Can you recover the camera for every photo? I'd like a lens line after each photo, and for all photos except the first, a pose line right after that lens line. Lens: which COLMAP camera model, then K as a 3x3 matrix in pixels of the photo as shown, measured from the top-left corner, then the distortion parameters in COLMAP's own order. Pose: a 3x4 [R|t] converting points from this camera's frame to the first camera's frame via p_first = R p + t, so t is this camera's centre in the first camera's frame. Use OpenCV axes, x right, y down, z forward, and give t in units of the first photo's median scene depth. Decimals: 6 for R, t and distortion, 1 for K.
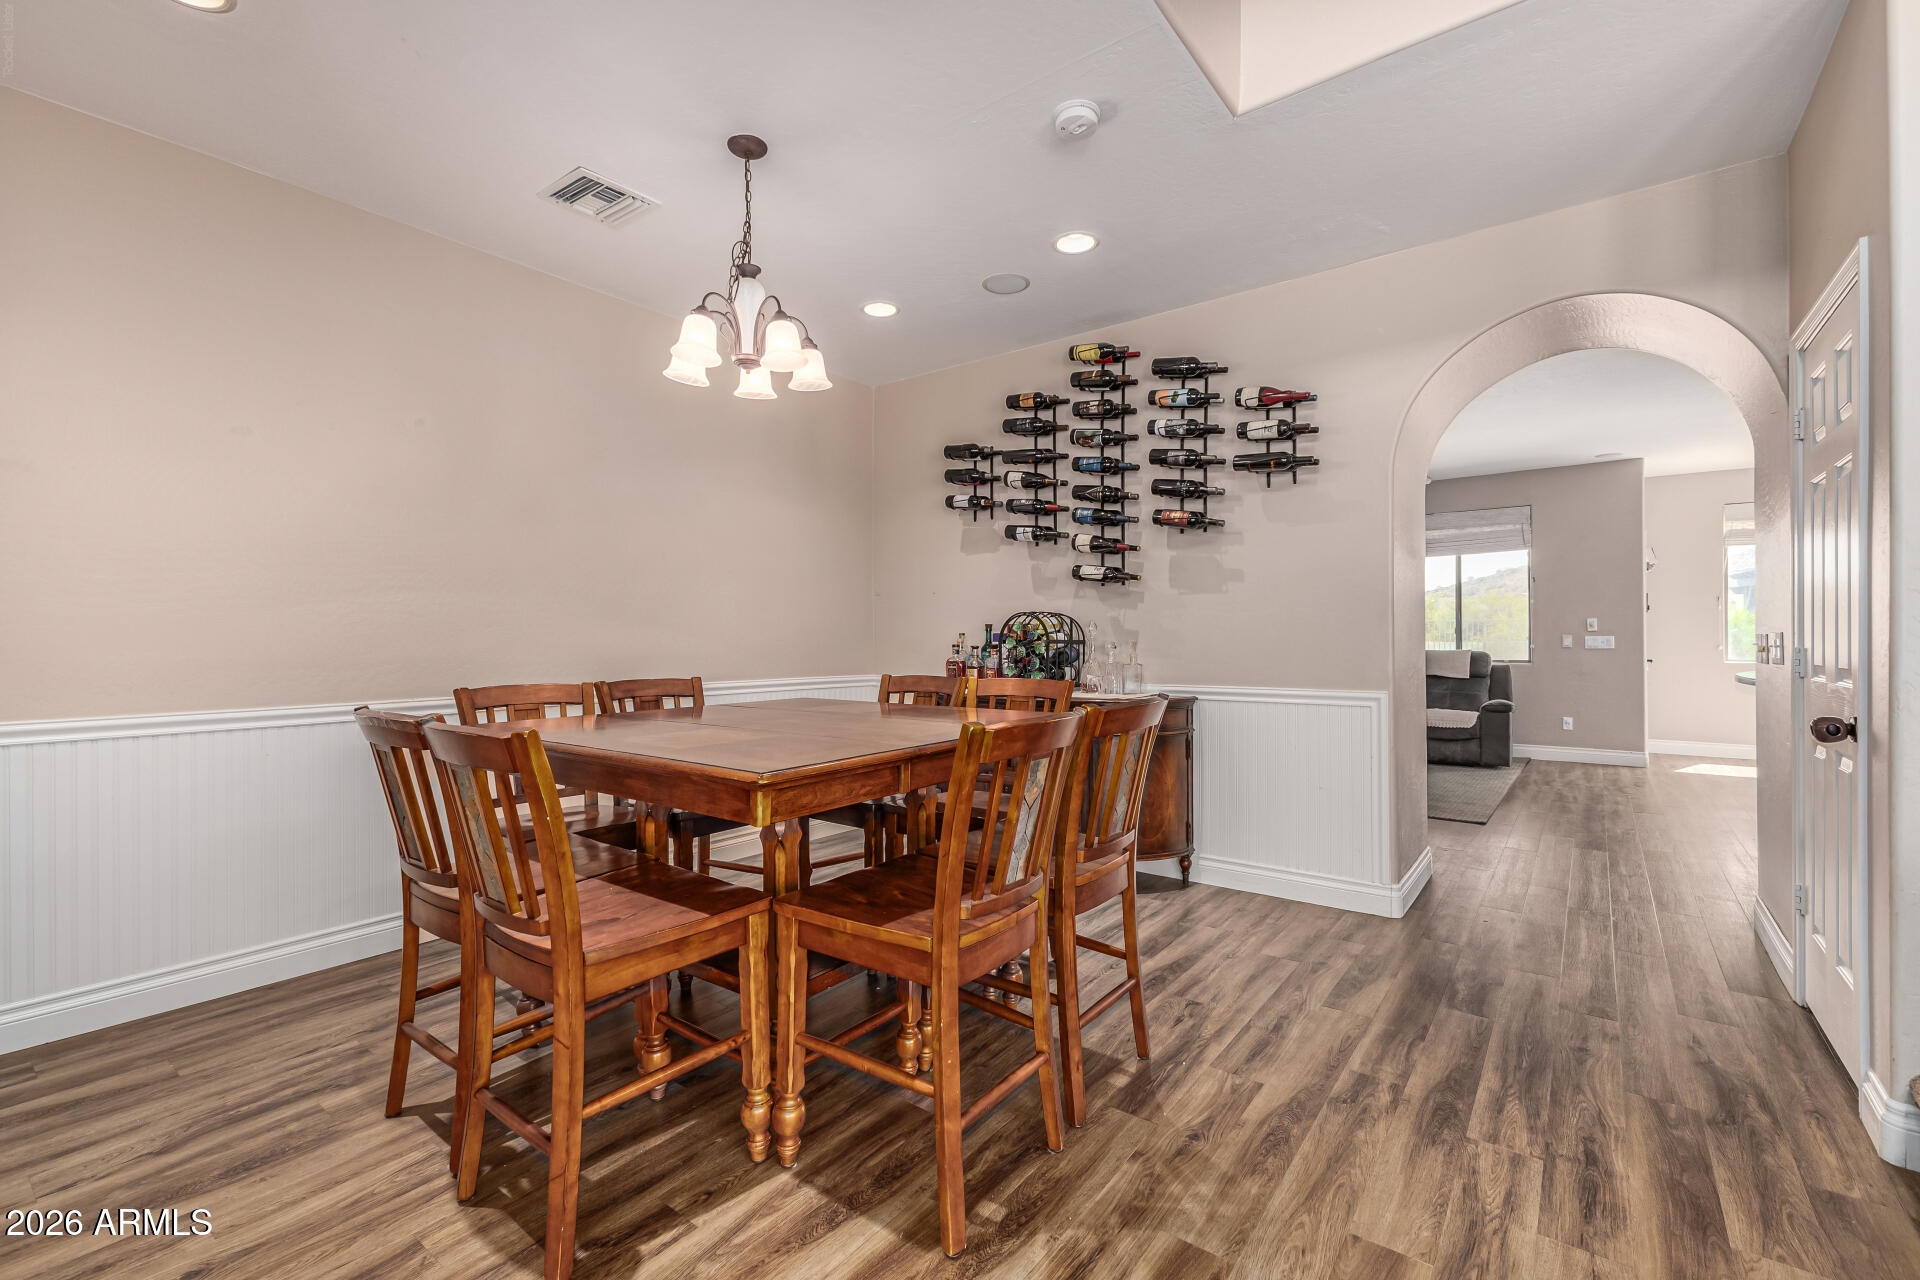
lens RADIAL K [[836.4, 0, 958.5], [0, 836.4, 650.5], [0, 0, 1]] dist [0.015545, -0.006401]
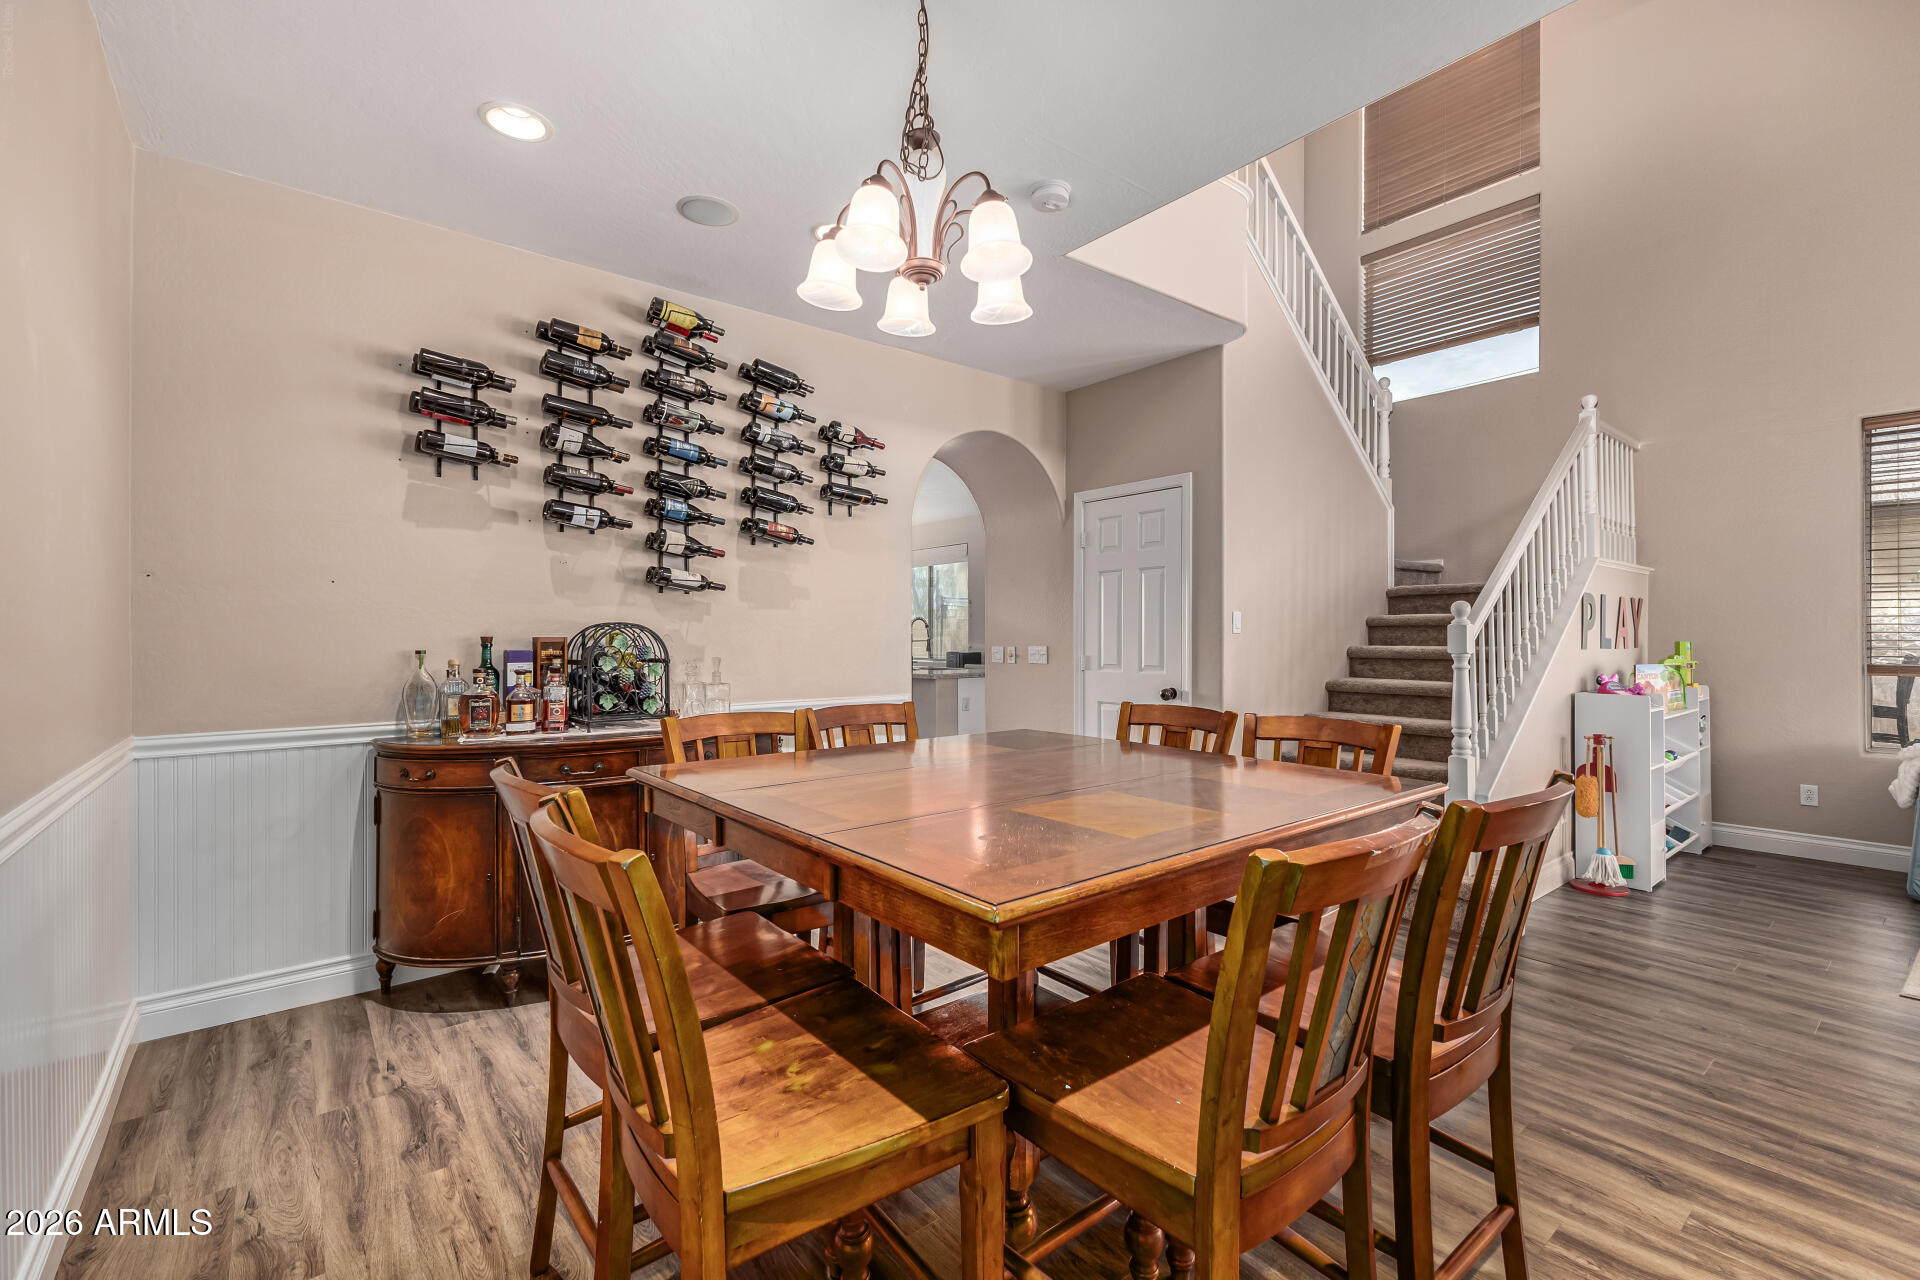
lens RADIAL K [[827.4, 0, 959.8], [0, 827.4, 633.4], [0, 0, 1]] dist [0.014722, -0.005393]
pose [[0.250054, 0.000109, 0.968232, -0.590587], [0.007765, 0.999968, -0.002118, -0.034333], [-0.968201, 0.008048, 0.250045, 0.532586]]
